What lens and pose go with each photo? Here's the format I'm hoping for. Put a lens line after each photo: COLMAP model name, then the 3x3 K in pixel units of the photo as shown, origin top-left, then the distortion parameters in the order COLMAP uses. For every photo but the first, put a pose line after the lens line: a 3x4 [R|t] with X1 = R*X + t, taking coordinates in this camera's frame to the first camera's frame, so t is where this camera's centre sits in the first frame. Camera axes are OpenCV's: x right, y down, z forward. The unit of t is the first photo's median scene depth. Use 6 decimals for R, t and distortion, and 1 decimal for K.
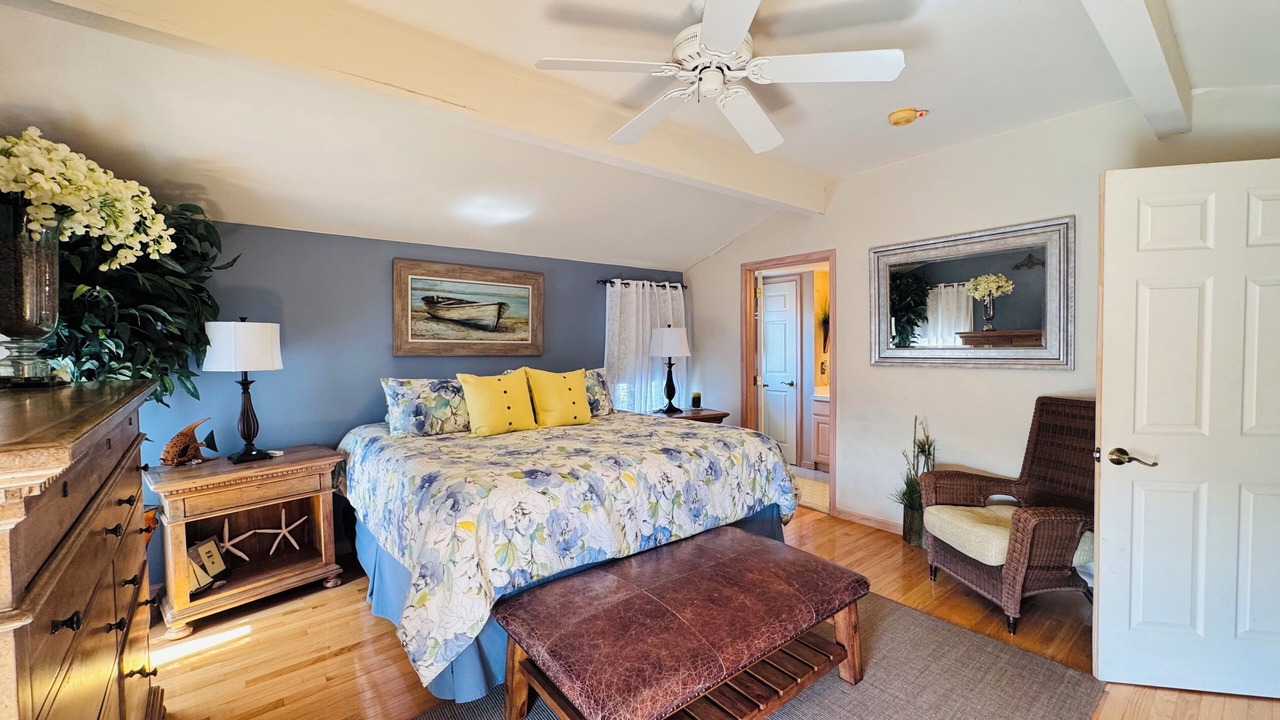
lens RADIAL K [[510.3, 0, 635.2], [0, 510.3, 363.1], [0, 0, 1]] dist [-0.000413, -0.000080]
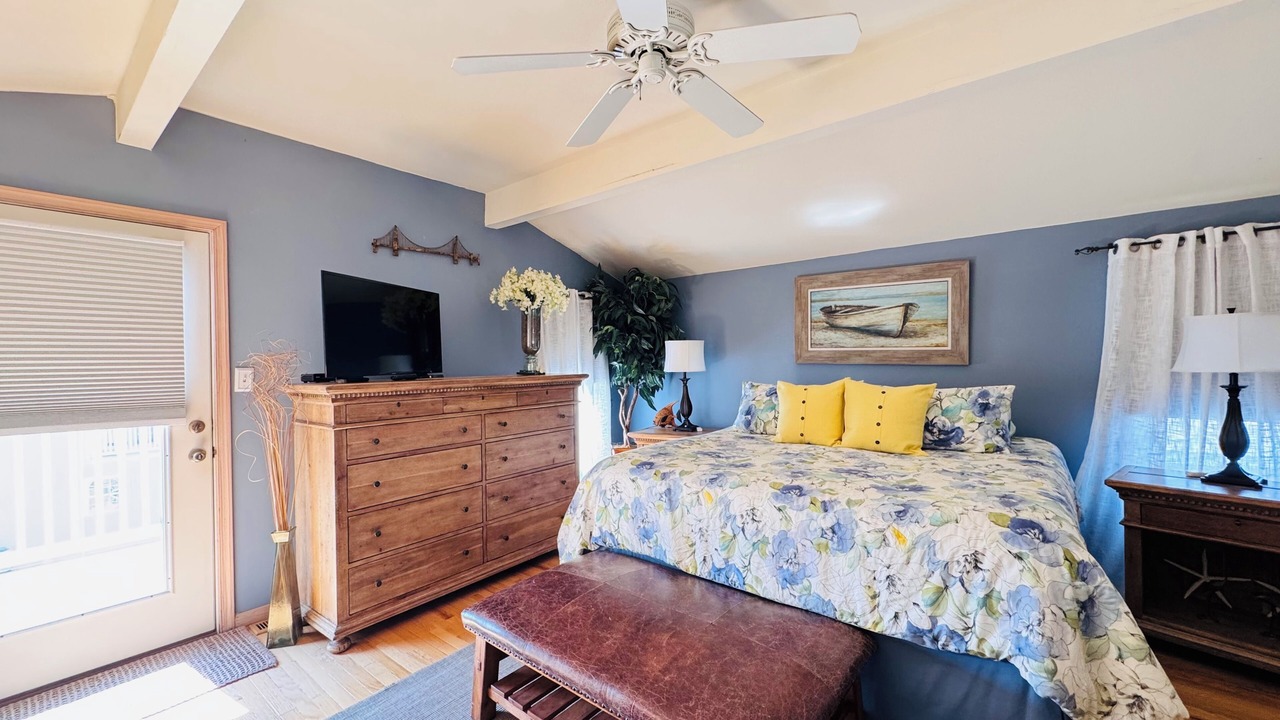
lens RADIAL K [[510.3, 0, 634.8], [0, 510.3, 357.6], [0, 0, 1]] dist [-0.000413, -0.000080]
pose [[0.215463, 0.003214, -0.976507, 0.550057], [-0.021857, 0.999760, -0.001532, -0.017355], [0.976267, 0.021673, 0.215482, 0.413243]]
